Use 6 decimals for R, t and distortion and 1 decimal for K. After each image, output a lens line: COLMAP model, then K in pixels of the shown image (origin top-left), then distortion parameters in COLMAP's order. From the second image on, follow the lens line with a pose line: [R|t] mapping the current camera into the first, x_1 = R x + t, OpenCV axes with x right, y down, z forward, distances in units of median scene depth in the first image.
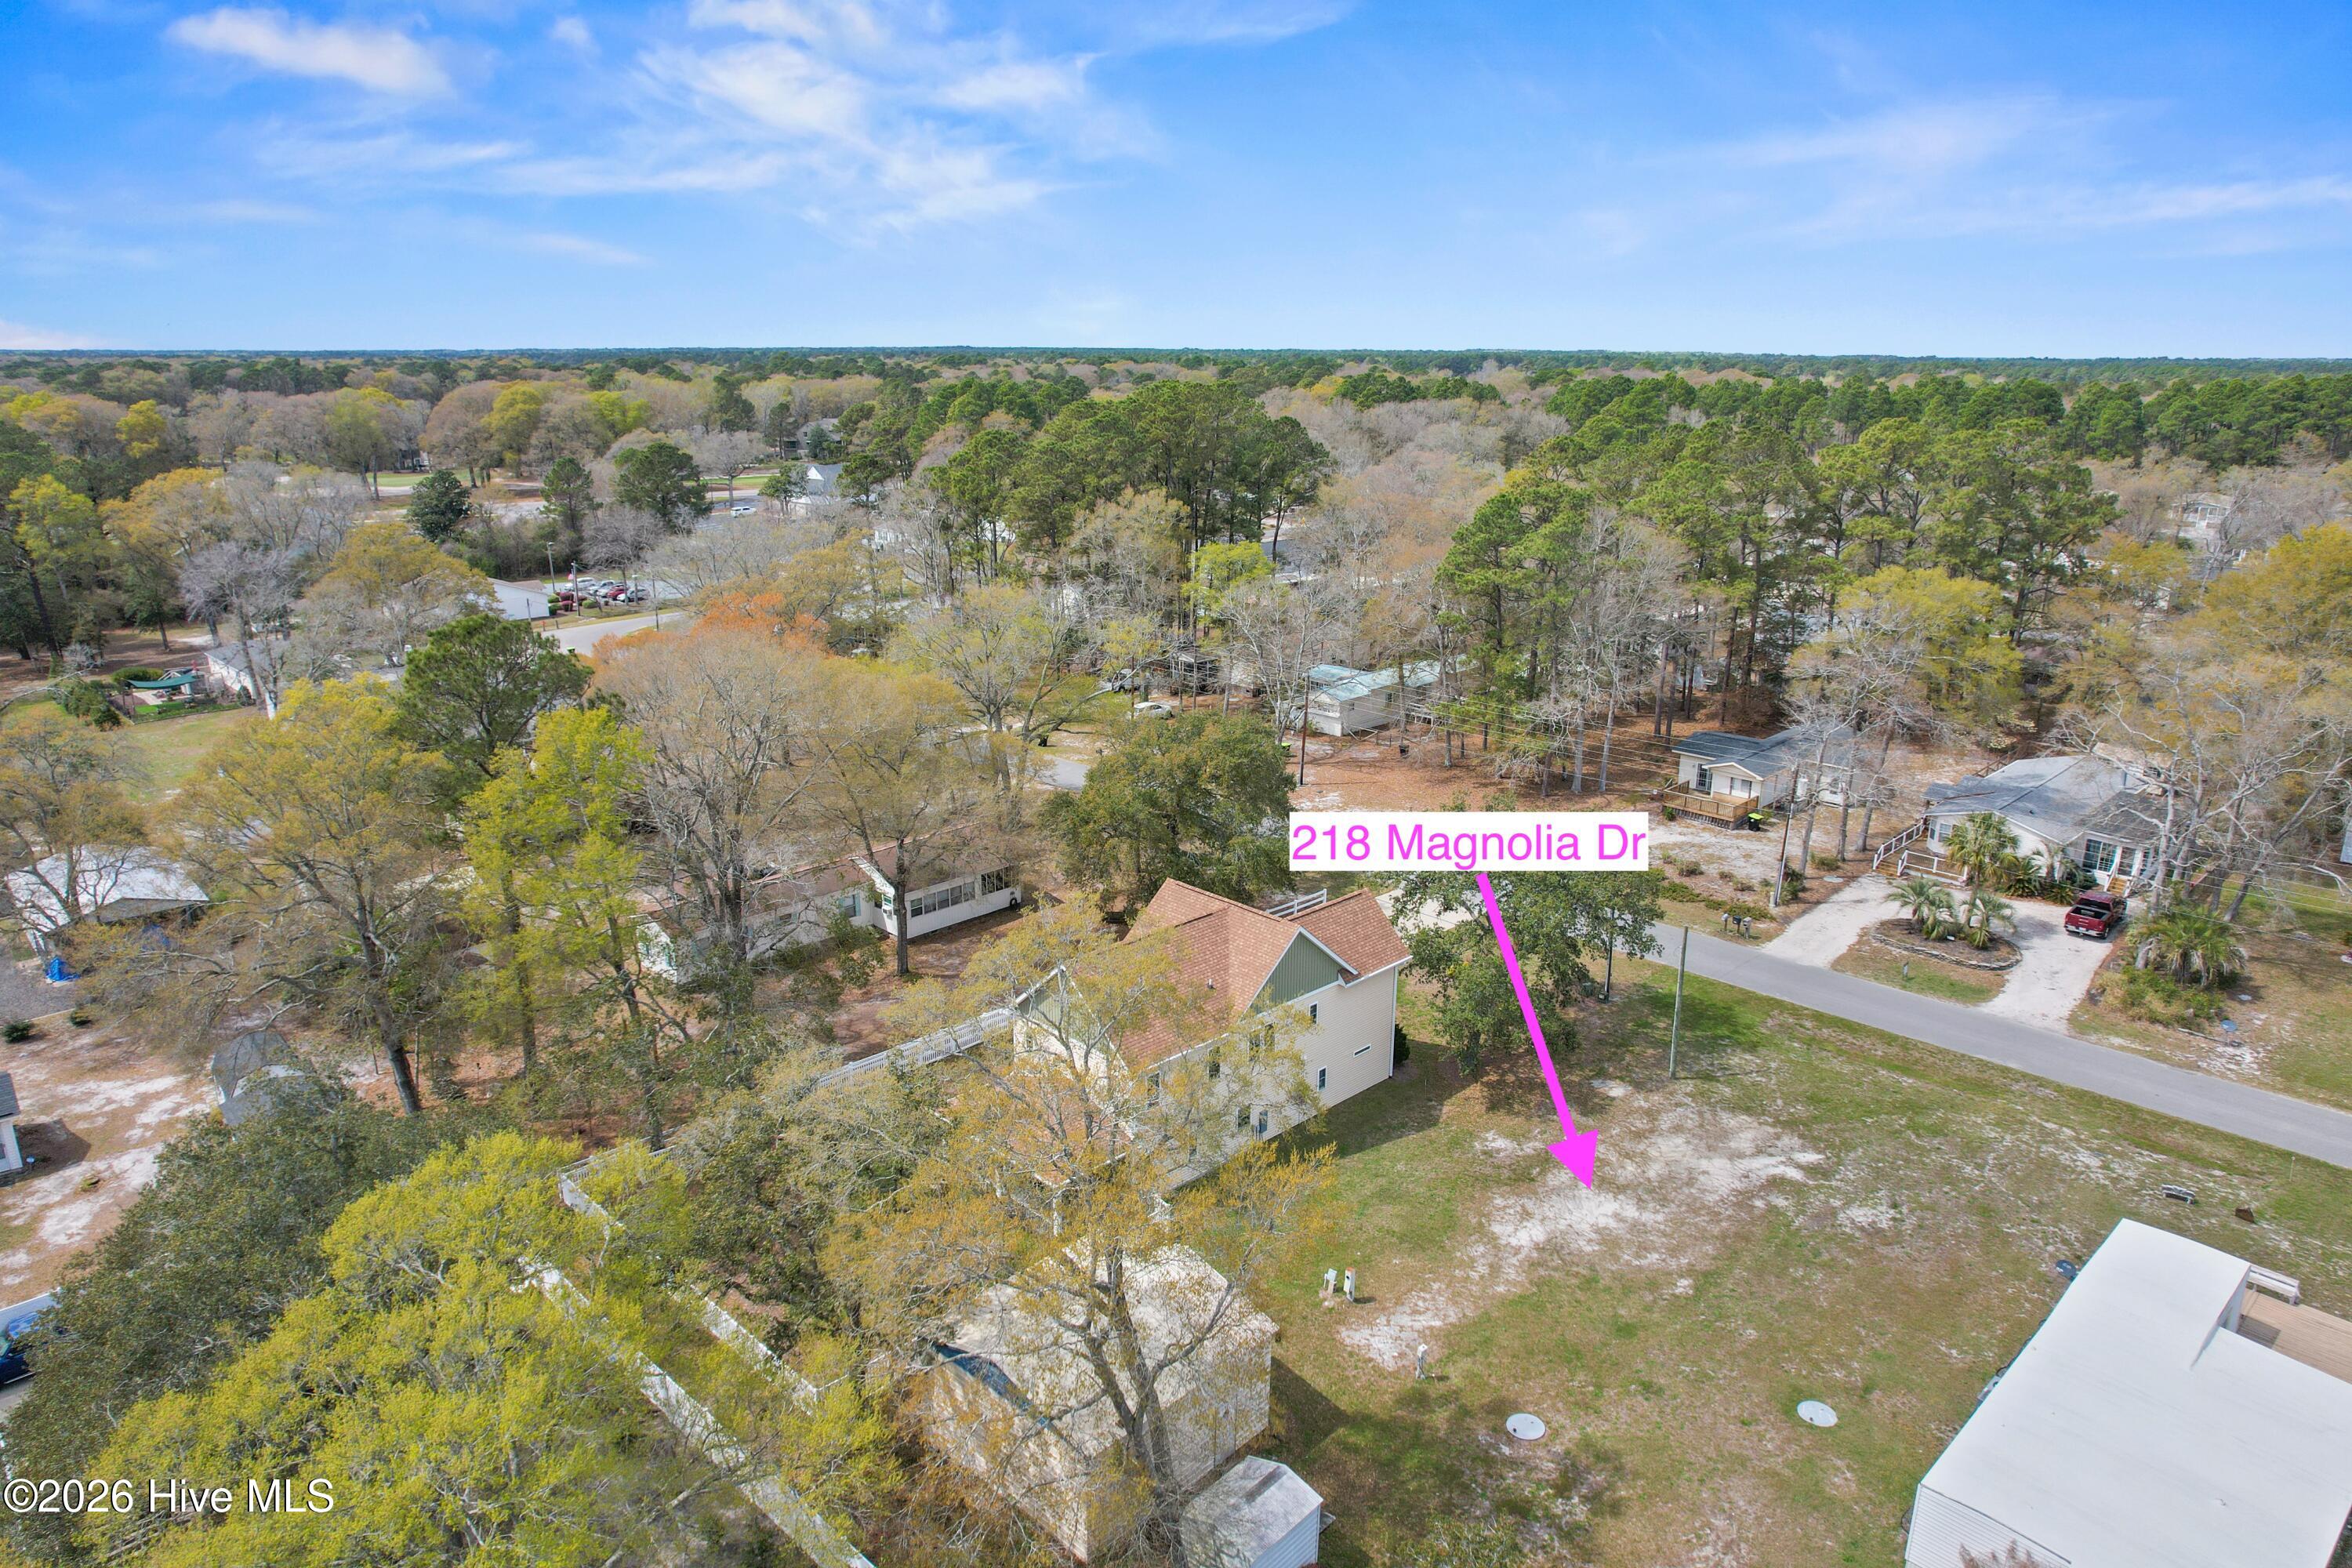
lens RADIAL K [[1496.3, 0, 1185.4], [0, 1496.3, 782.8], [0, 0, 1]] dist [-0.079002, 0.073909]
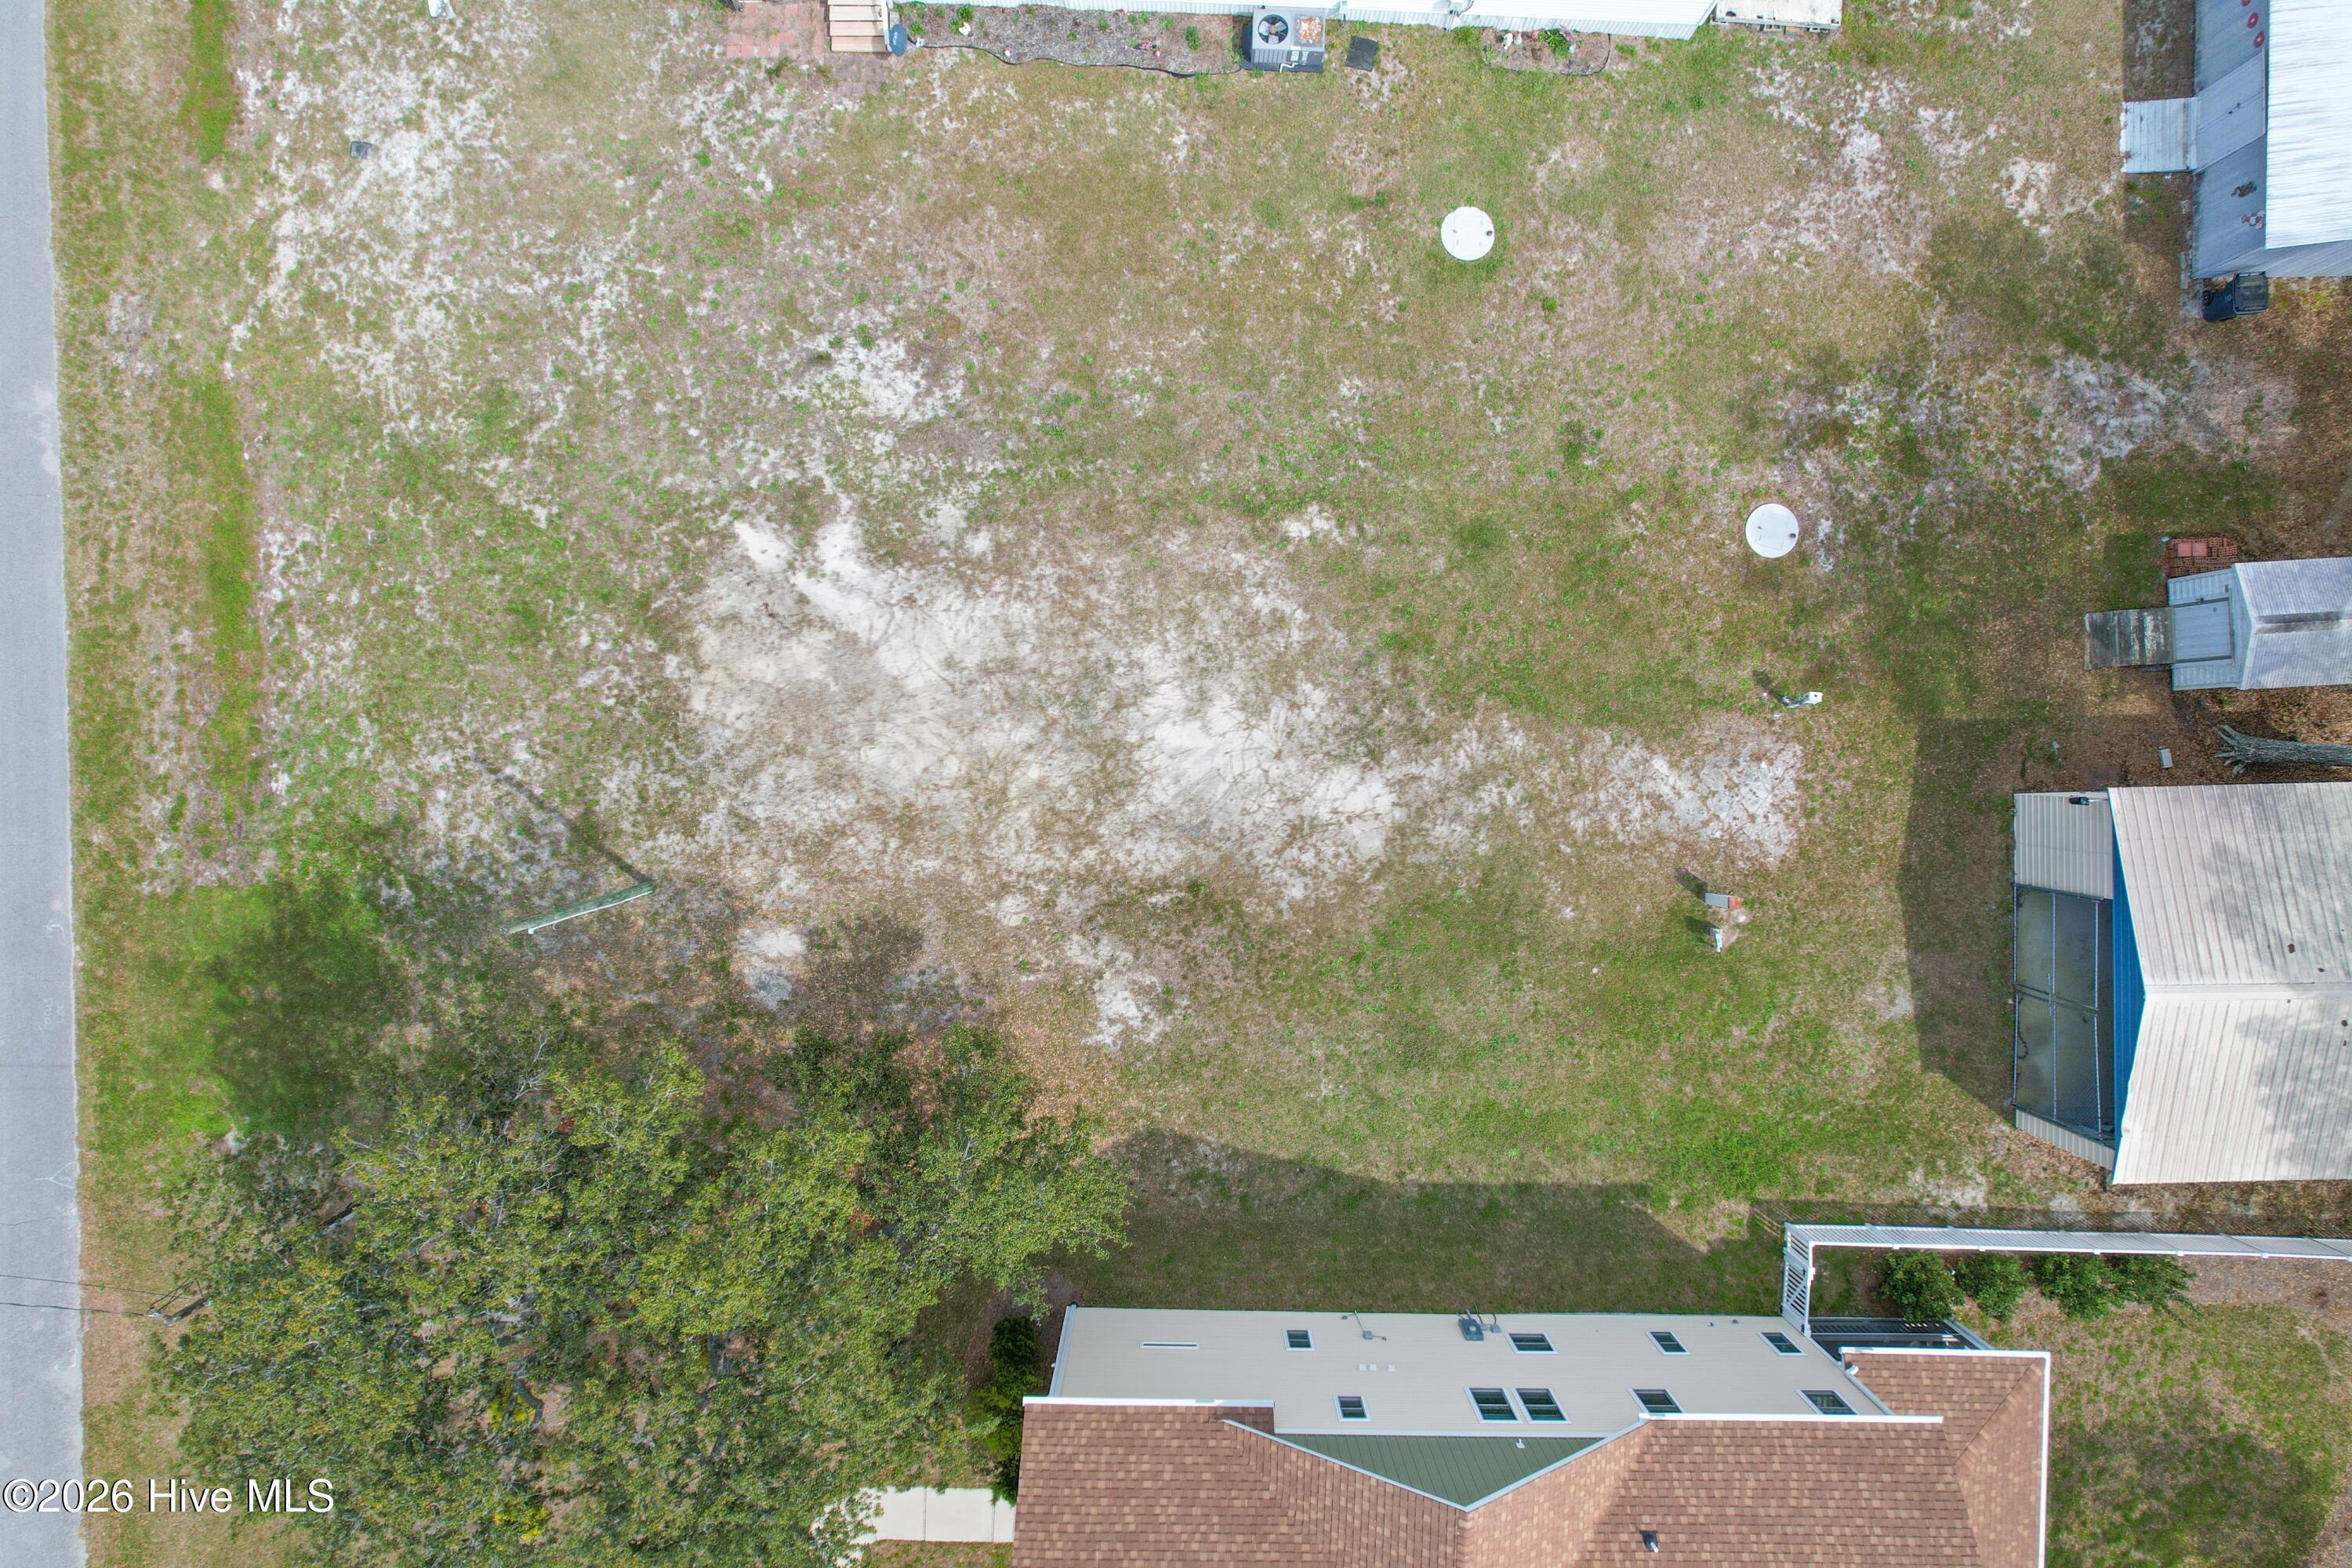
lens RADIAL K [[1496.3, 0, 1185.4], [0, 1496.3, 782.8], [0, 0, 1]] dist [-0.079002, 0.073909]
pose [[-0.703605, -0.710350, -0.018513, 0.270915], [0.191050, -0.214201, 0.957924, -0.243300], [-0.684427, 0.670463, 0.286425, 0.815676]]
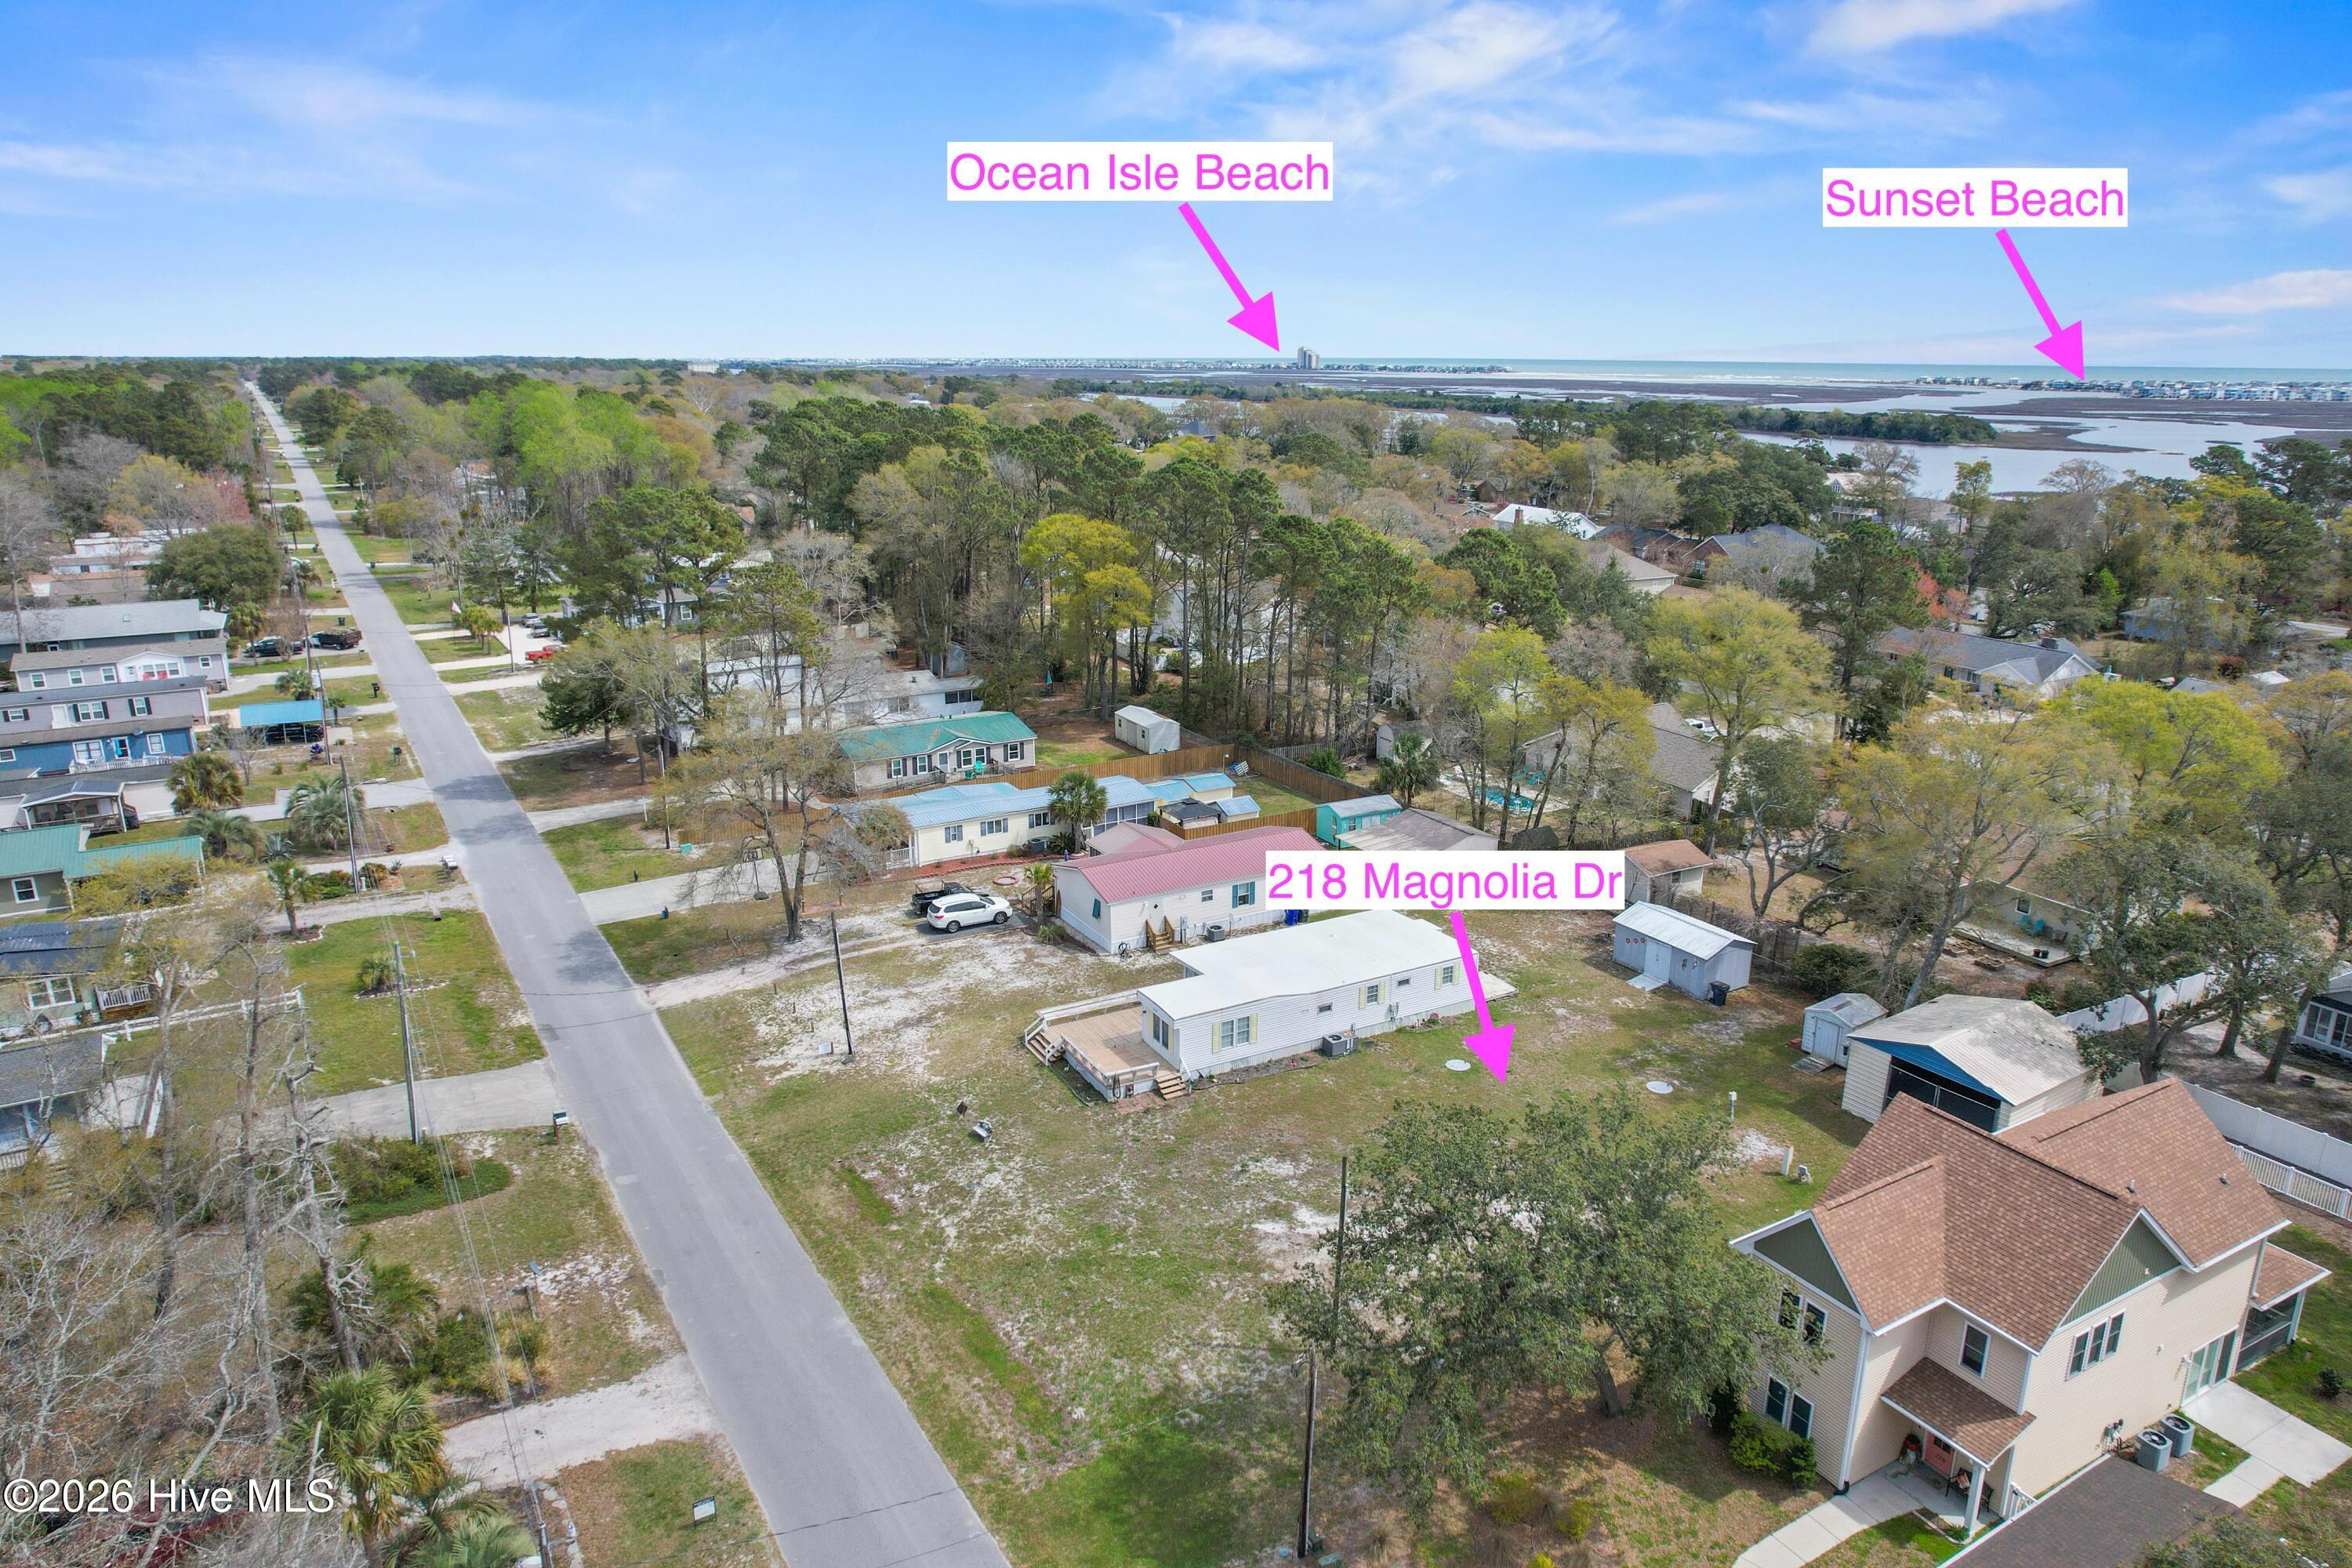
lens RADIAL K [[1496.3, 0, 1185.4], [0, 1496.3, 782.8], [0, 0, 1]] dist [-0.079002, 0.073909]
pose [[-0.968839, -0.073463, 0.236548, 0.276975], [0.064249, 0.847783, 0.526437, -0.491986], [-0.239215, 0.525230, -0.816645, 1.660126]]
